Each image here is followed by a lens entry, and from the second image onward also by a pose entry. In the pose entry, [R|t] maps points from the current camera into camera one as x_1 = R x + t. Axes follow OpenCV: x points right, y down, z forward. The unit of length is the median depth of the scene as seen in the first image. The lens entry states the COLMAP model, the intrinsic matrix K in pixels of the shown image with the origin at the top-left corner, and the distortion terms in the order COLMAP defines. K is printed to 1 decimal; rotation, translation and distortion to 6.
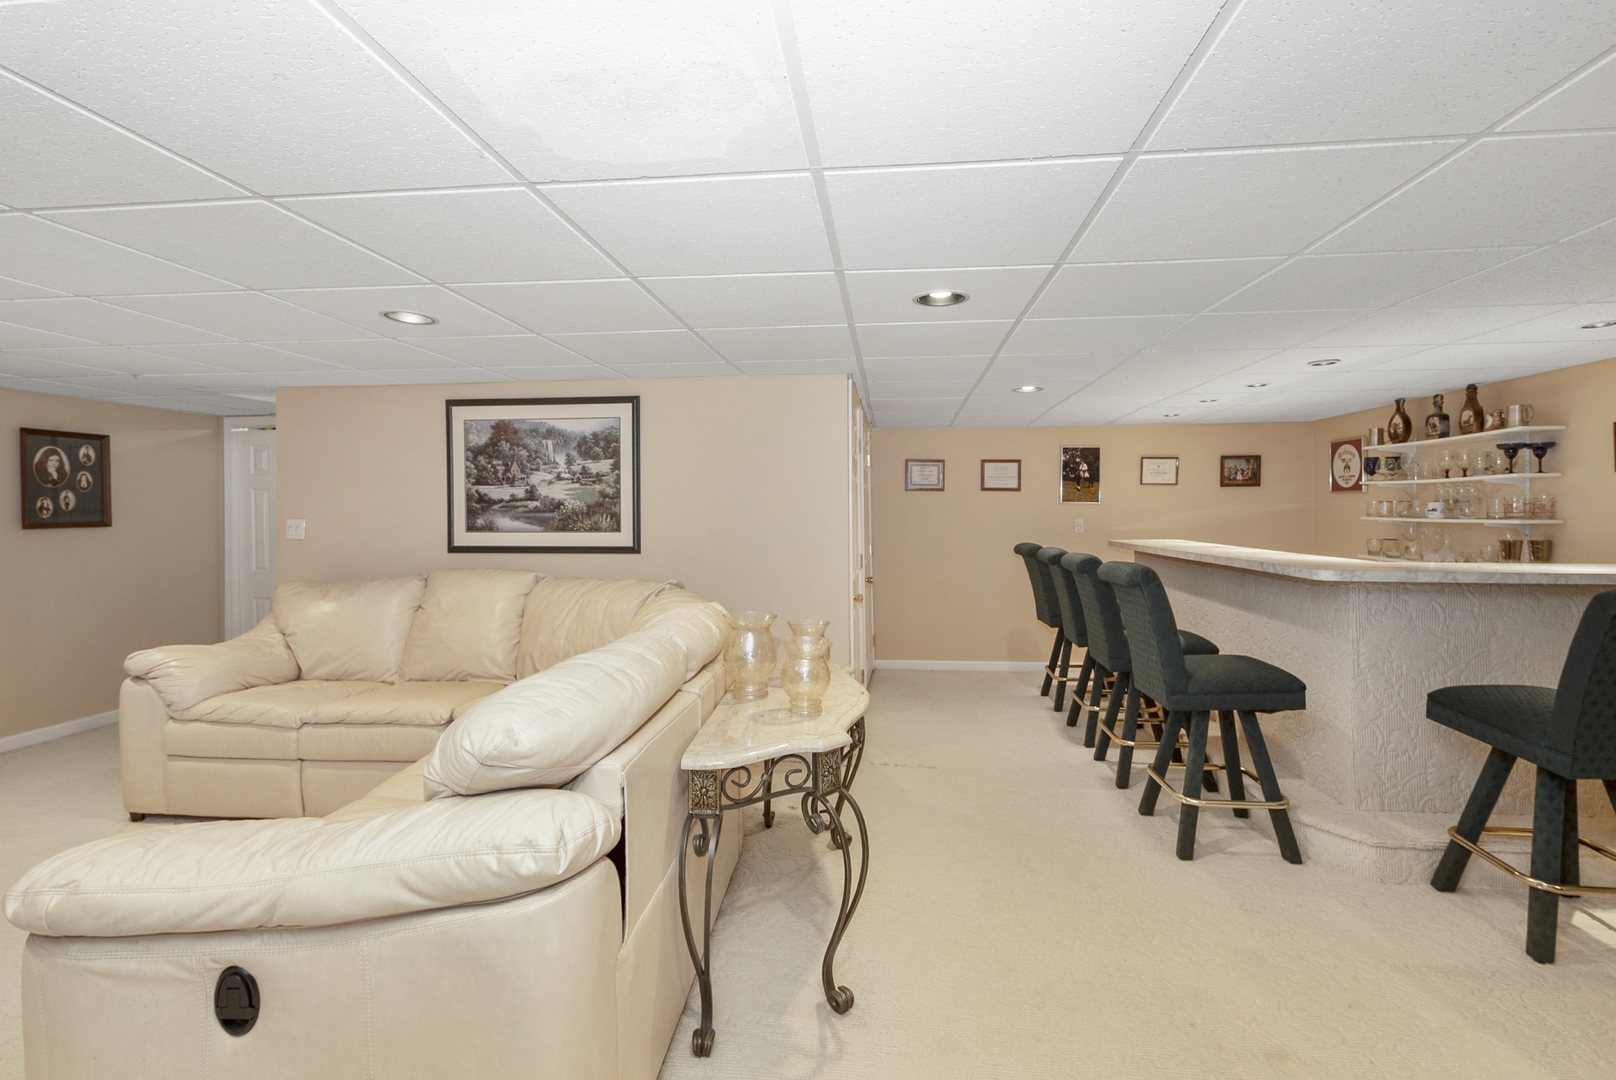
lens RADIAL K [[712.4, 0, 826.2], [0, 712.4, 518.5], [0, 0, 1]] dist [-0.003410, 0.000138]
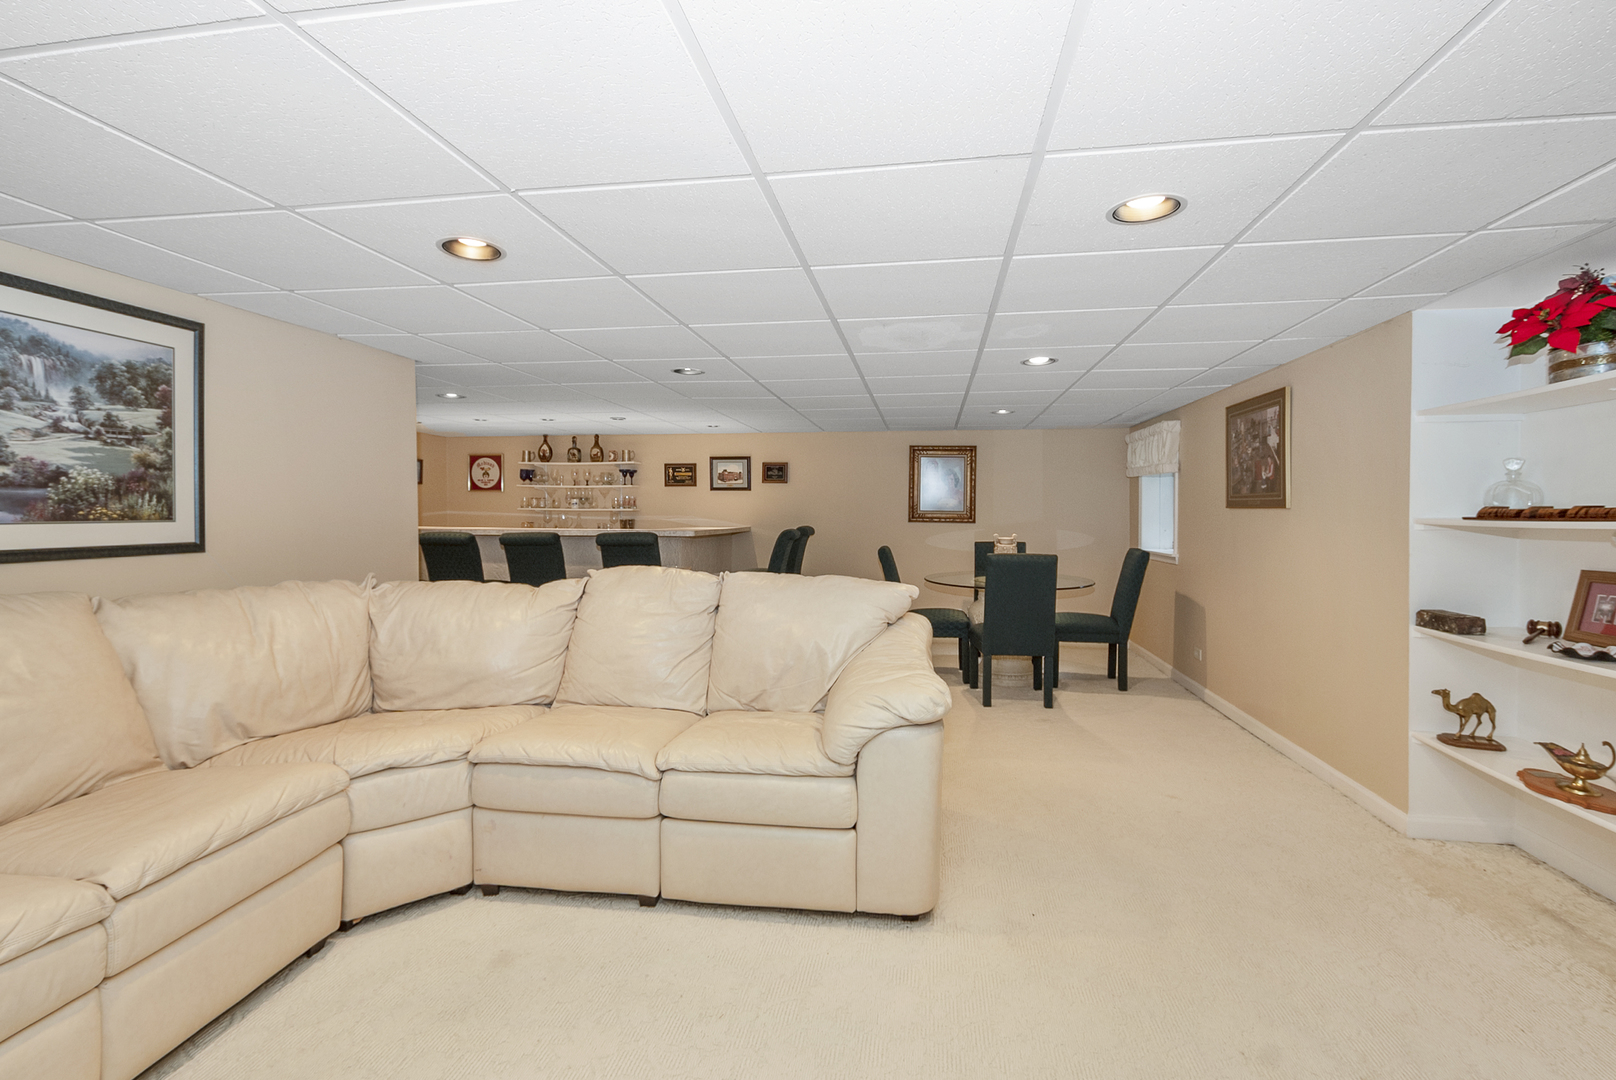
lens RADIAL K [[712.4, 0, 813.3], [0, 712.4, 526.8], [0, 0, 1]] dist [-0.003410, 0.000138]
pose [[0.048824, -0.020257, 0.998602, -0.919062], [0.008016, 0.999770, 0.019889, 0.015824], [-0.998775, 0.007034, 0.048975, 0.373285]]
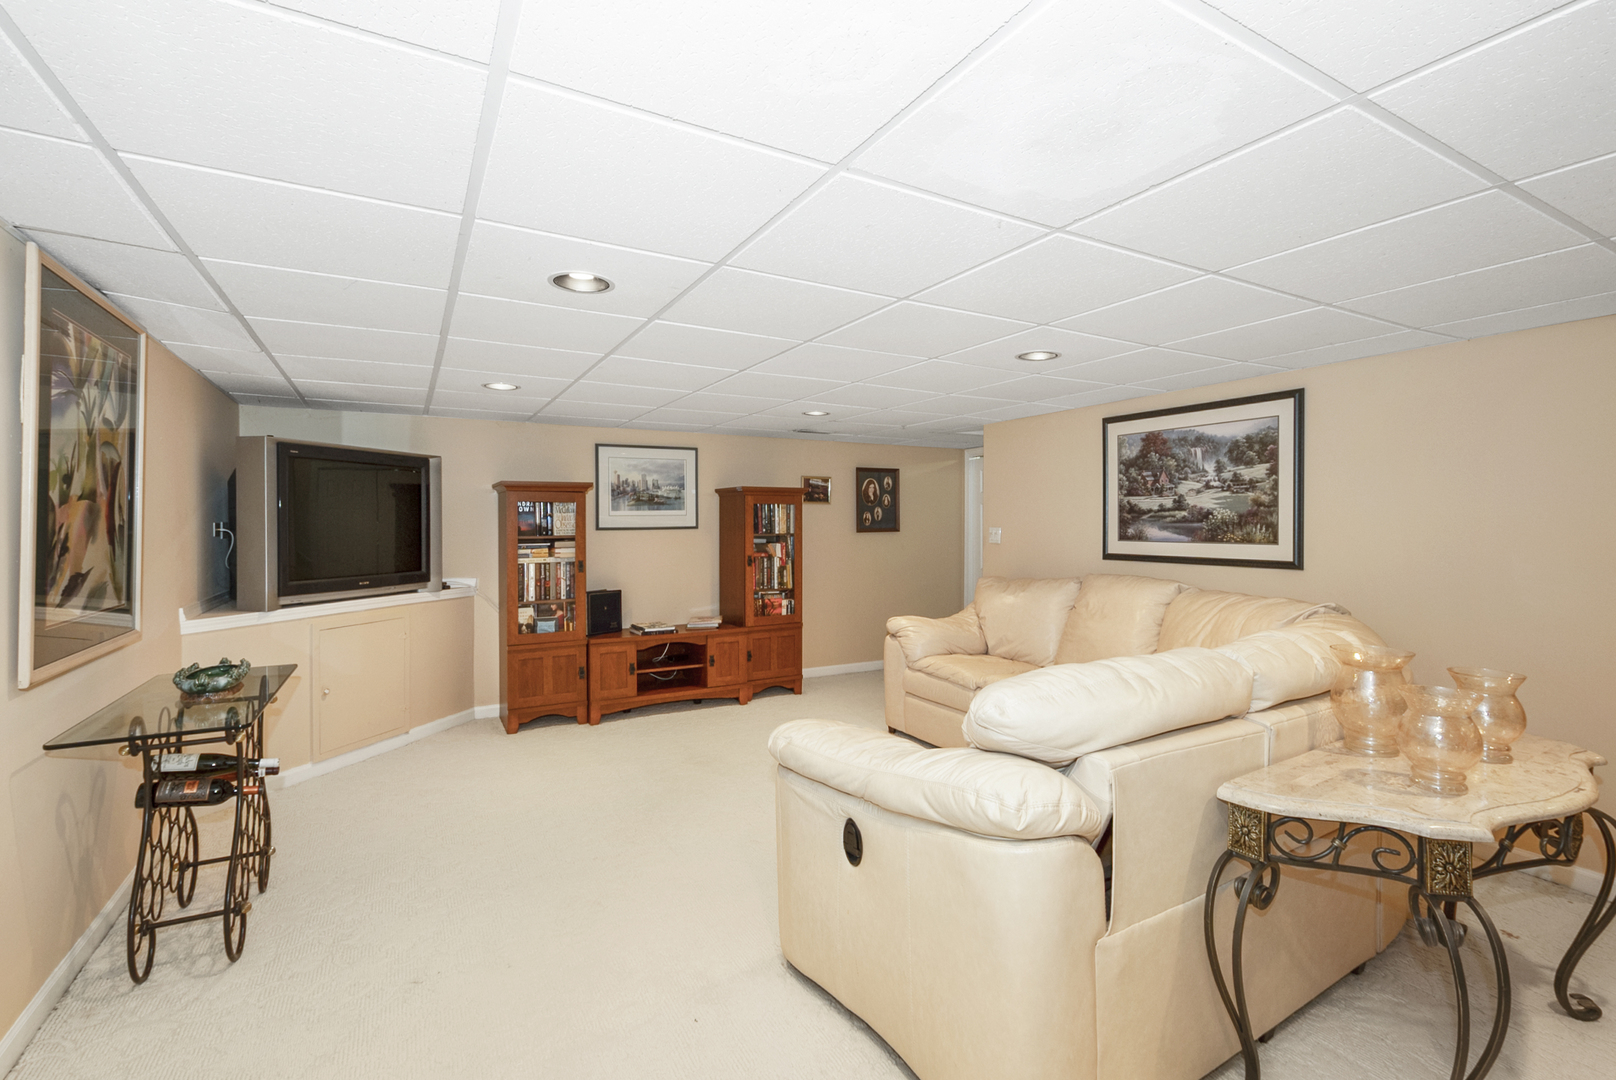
lens RADIAL K [[712.4, 0, 812.6], [0, 712.4, 532.1], [0, 0, 1]] dist [-0.003410, 0.000138]
pose [[0.583182, 0.012880, -0.812239, 0.093687], [-0.008676, 0.999916, 0.009627, 0.000032], [0.812295, 0.001433, 0.583245, 0.010056]]
